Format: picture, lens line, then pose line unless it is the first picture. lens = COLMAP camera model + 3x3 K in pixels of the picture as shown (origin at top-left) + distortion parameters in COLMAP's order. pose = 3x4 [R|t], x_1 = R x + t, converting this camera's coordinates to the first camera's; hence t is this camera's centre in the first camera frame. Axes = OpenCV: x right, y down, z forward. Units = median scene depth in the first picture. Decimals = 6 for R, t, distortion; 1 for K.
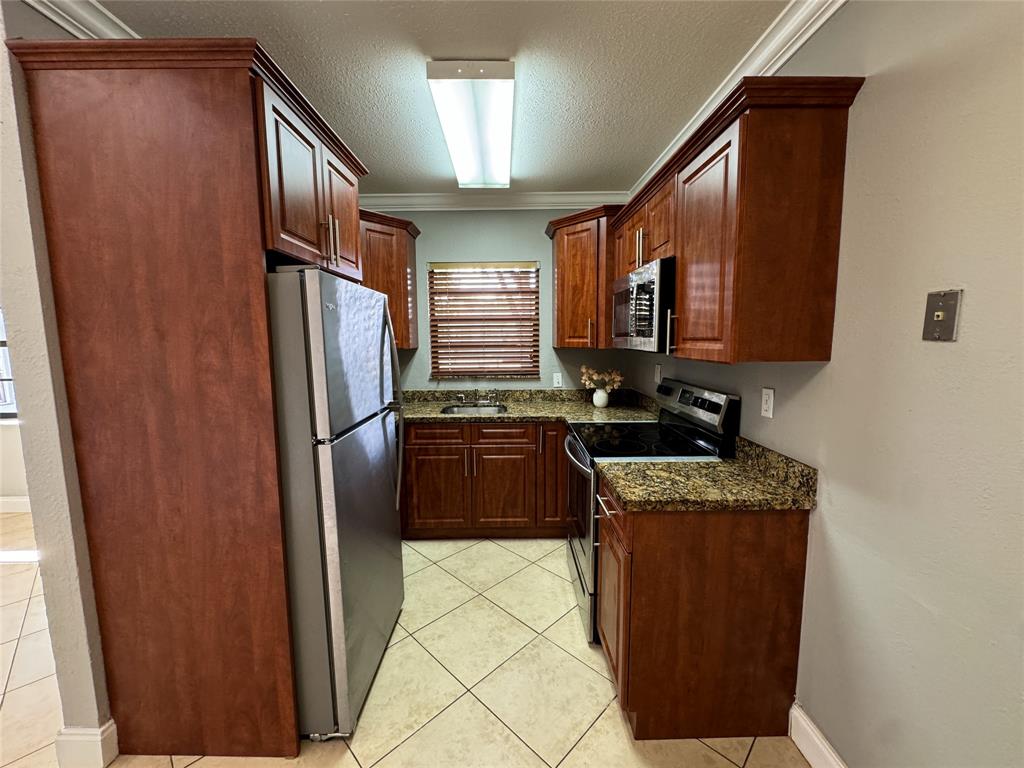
lens RADIAL K [[410.7, 0, 512.0], [0, 410.7, 384.0], [0, 0, 1]] dist [0.000859, 0.000037]
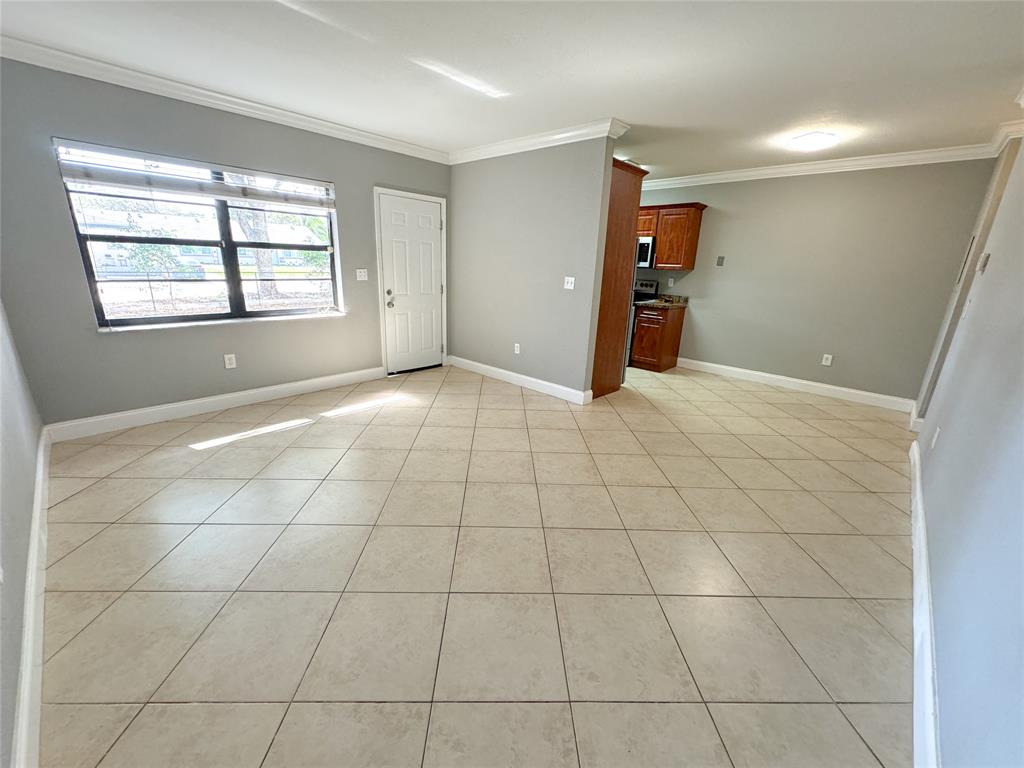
lens RADIAL K [[410.7, 0, 512.0], [0, 410.7, 384.0], [0, 0, 1]] dist [0.000859, 0.000037]
pose [[0.691828, -0.168875, 0.702036, -3.553867], [0.035567, 0.979055, 0.200463, 0.172634], [-0.721186, -0.113717, 0.683344, -0.661857]]
